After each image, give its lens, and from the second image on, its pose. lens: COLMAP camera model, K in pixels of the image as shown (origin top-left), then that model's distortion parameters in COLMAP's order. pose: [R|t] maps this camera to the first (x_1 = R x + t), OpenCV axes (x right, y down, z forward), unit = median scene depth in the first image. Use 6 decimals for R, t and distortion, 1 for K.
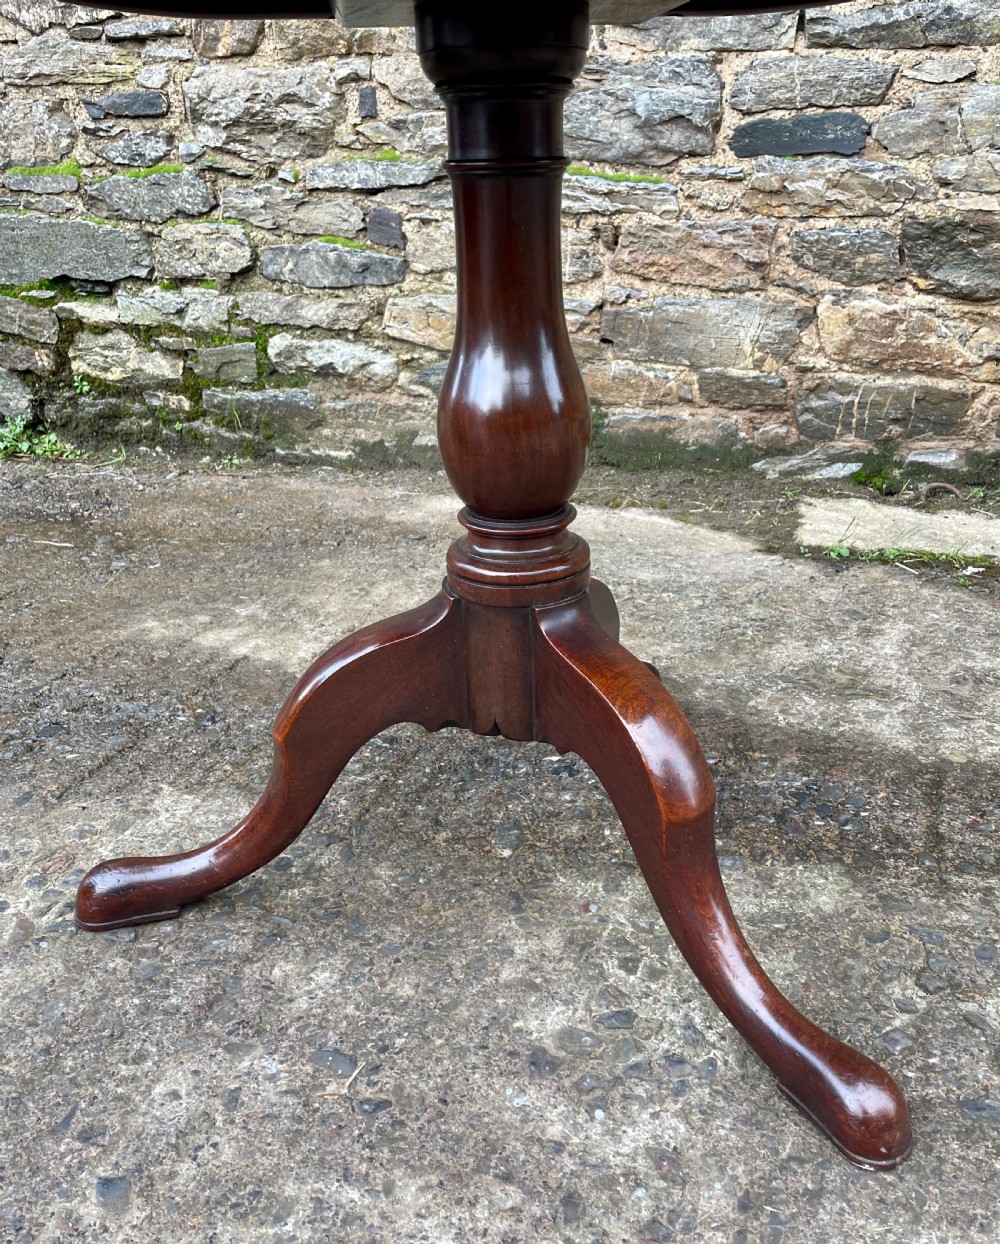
lens RADIAL K [[1059.5, 0, 520.4], [0, 1059.5, 669.7], [0, 0, 1]] dist [0.090226, -0.124057]
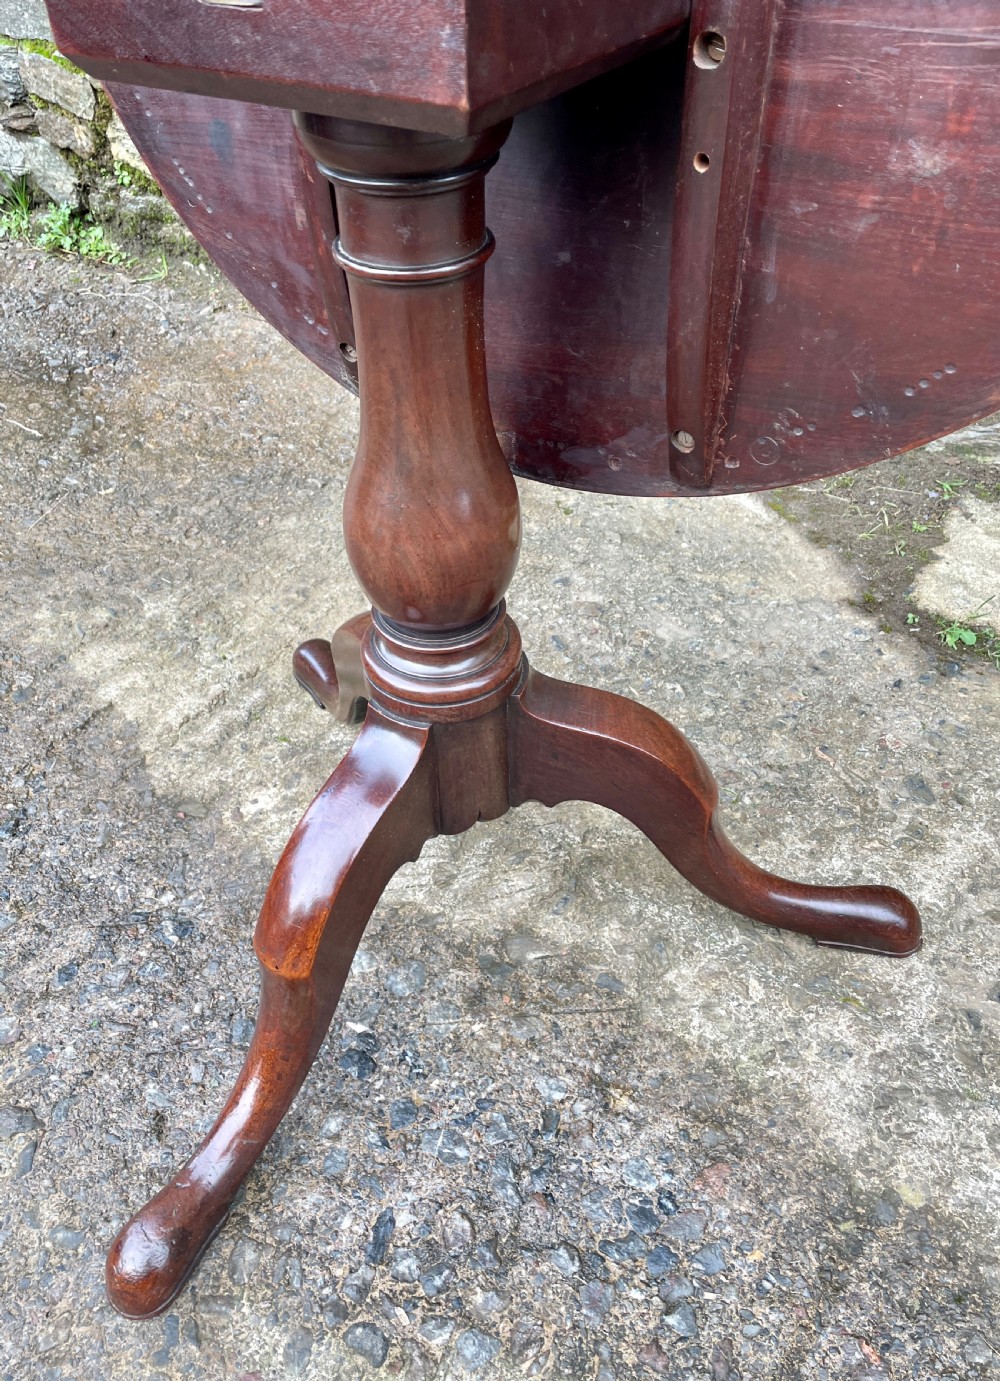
lens RADIAL K [[1082.8, 0, 470.4], [0, 1082.8, 696.0], [0, 0, 1]] dist [0.089292, -0.124379]
pose [[0.959026, 0.187714, -0.212211, 0.183069], [-0.116403, 0.943938, 0.308921, -0.310047], [0.258302, -0.271561, 0.927111, 0.299217]]
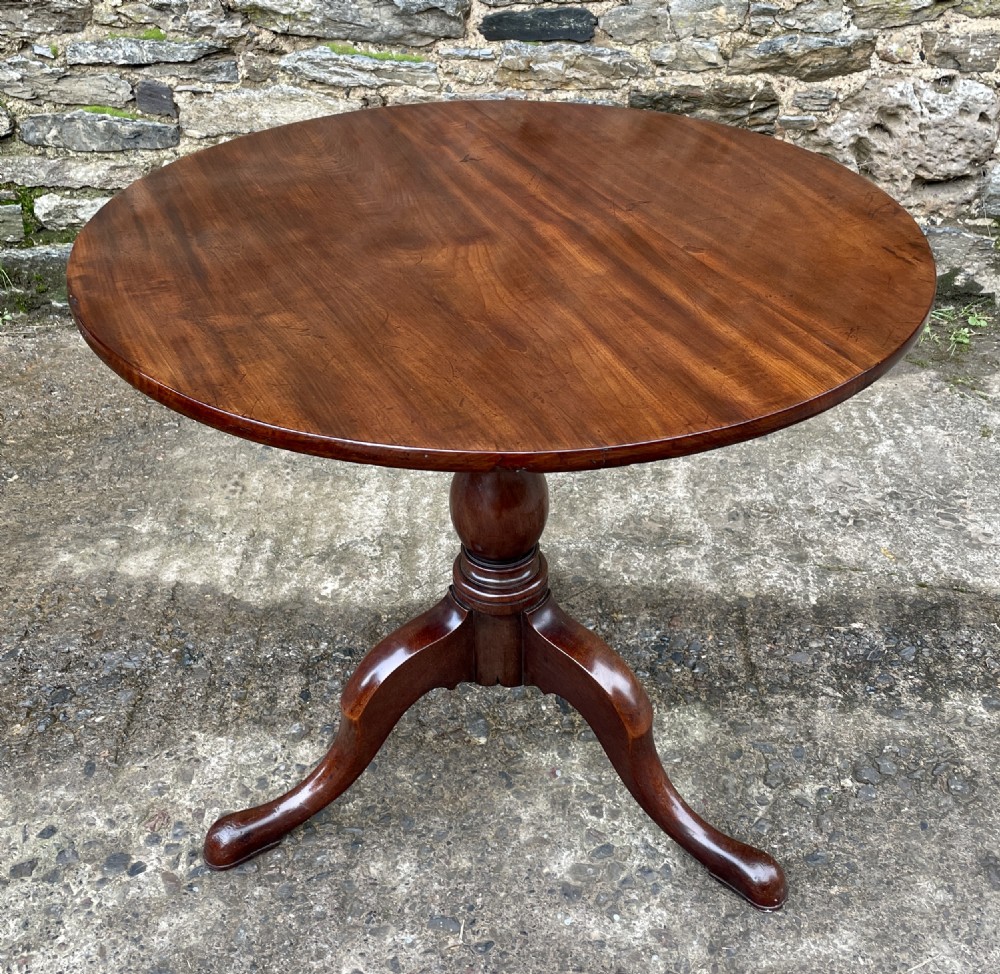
lens RADIAL K [[1213.1, 0, 493.0], [0, 1213.1, 424.1], [0, 0, 1]] dist [0.090551, -0.128723]
pose [[0.953610, -0.149330, 0.261399, -0.252777], [0.120539, 0.985059, 0.122998, -0.307778], [-0.275861, -0.085783, 0.957362, -0.366541]]
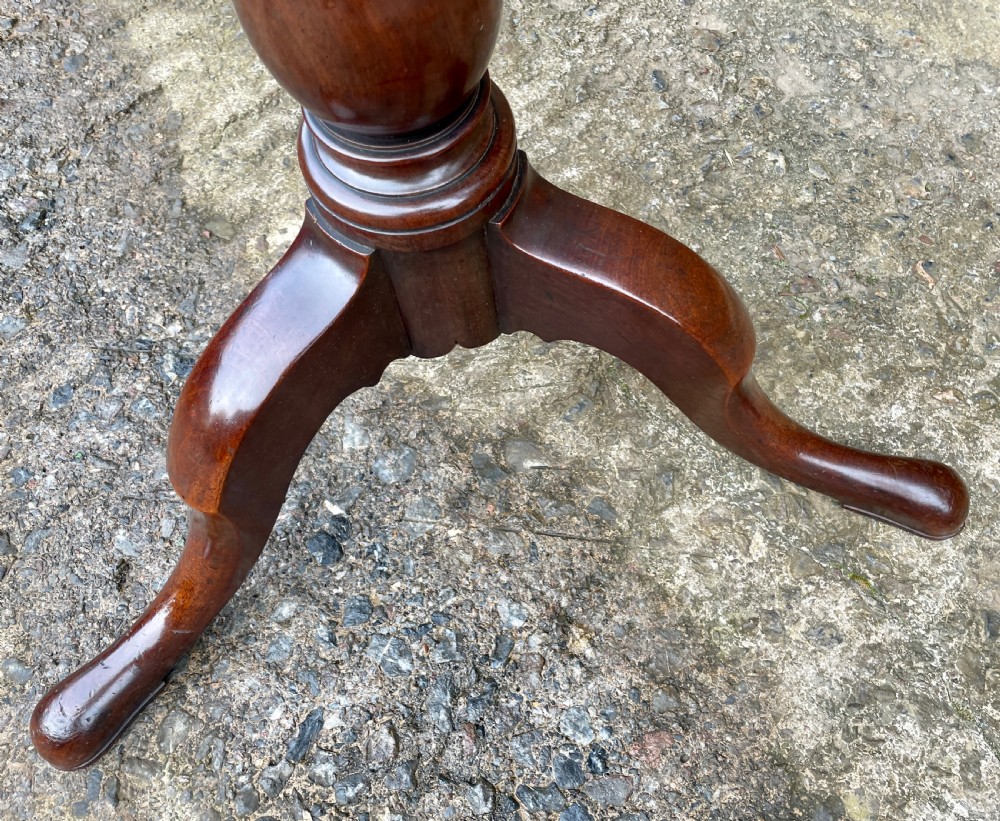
lens RADIAL K [[885.8, 0, 531.8], [0, 885.8, 394.3], [0, 0, 1]] dist [0.095281, -0.135863]
pose [[0.889124, 0.408571, -0.206222, 0.196990], [-0.186774, 0.735295, 0.651503, -0.318164], [0.417820, -0.540750, 0.730079, 0.529612]]
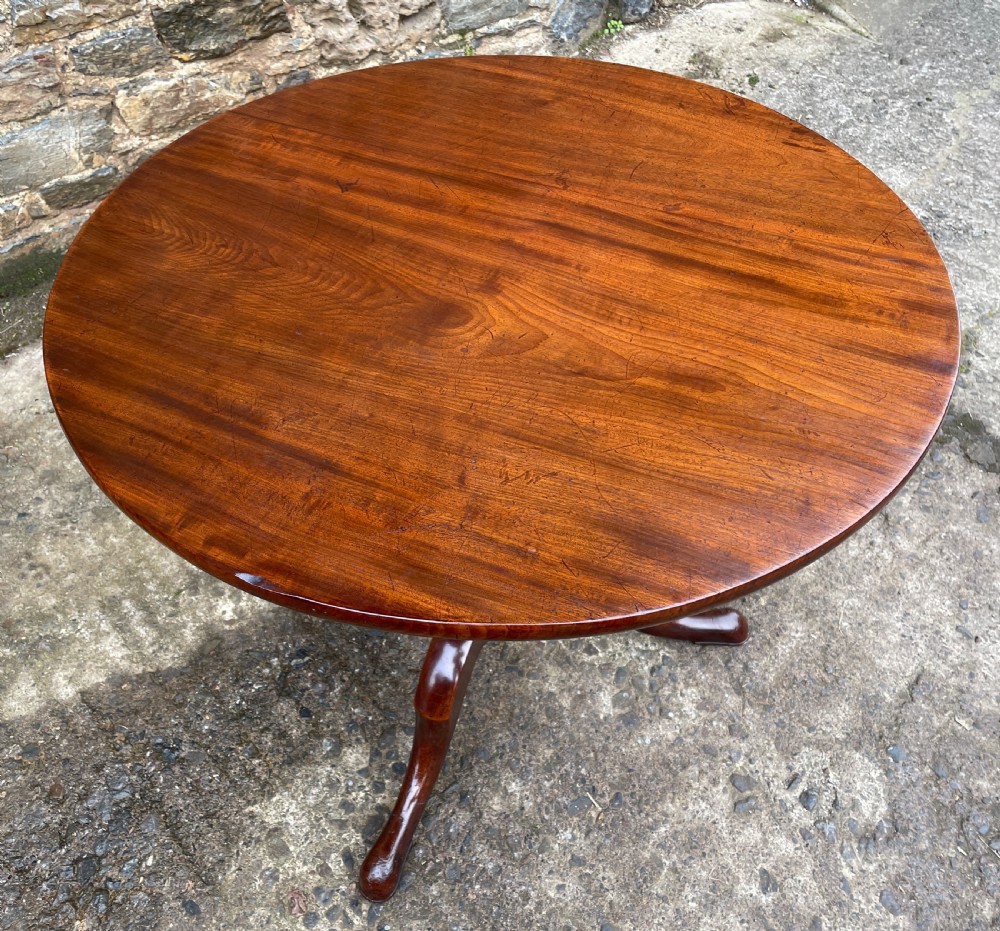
lens RADIAL K [[940.1, 0, 463.4], [0, 940.1, 460.9], [0, 0, 1]] dist [0.085546, -0.119727]
pose [[0.530803, -0.628943, 0.568049, -0.461854], [0.377062, 0.775534, 0.506332, -0.560195], [-0.758995, -0.054573, 0.648806, 0.053954]]
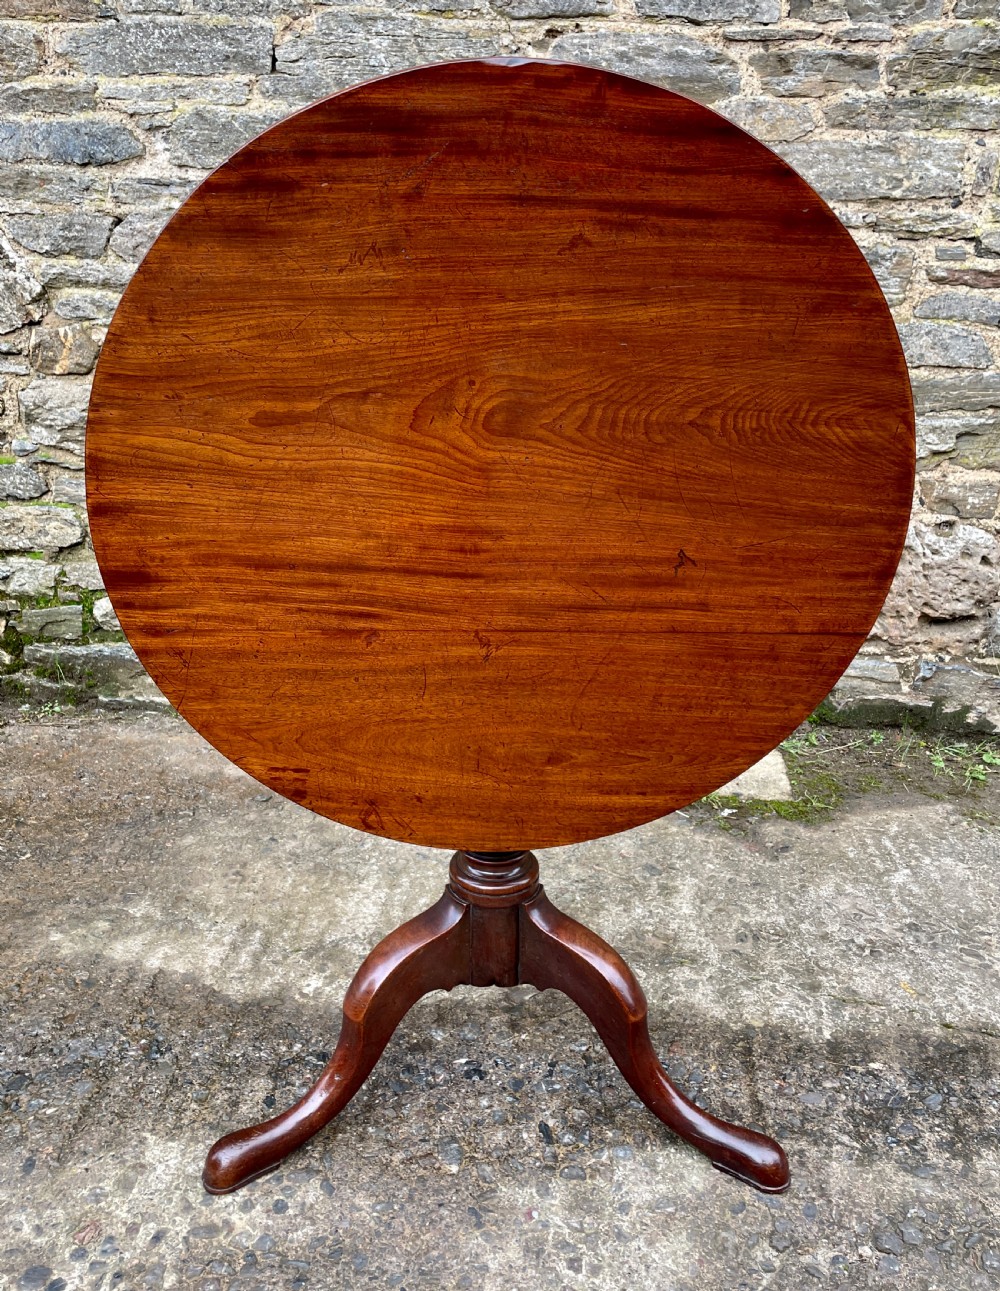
lens RADIAL K [[1099.8, 0, 460.3], [0, 1099.8, 589.4], [0, 0, 1]] dist [0.070531, -0.095256]
pose [[0.975145, -0.042237, 0.217503, -0.186839], [0.071392, 0.989203, -0.127984, -0.240488], [-0.209749, 0.140331, 0.967632, -0.275738]]
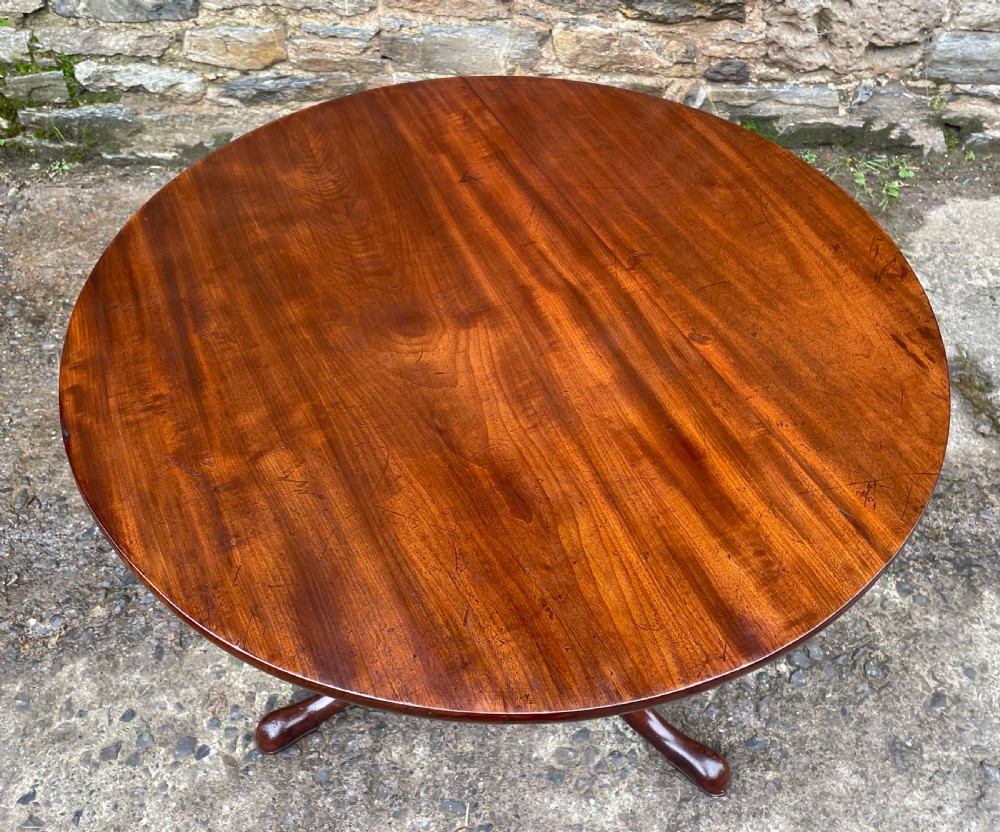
lens RADIAL K [[890.4, 0, 484.0], [0, 890.4, 379.7], [0, 0, 1]] dist [0.091894, -0.128881]
pose [[0.952530, -0.220297, 0.210135, -0.158968], [0.123222, 0.910128, 0.395580, -0.530756], [-0.278395, -0.350908, 0.894069, -0.111087]]
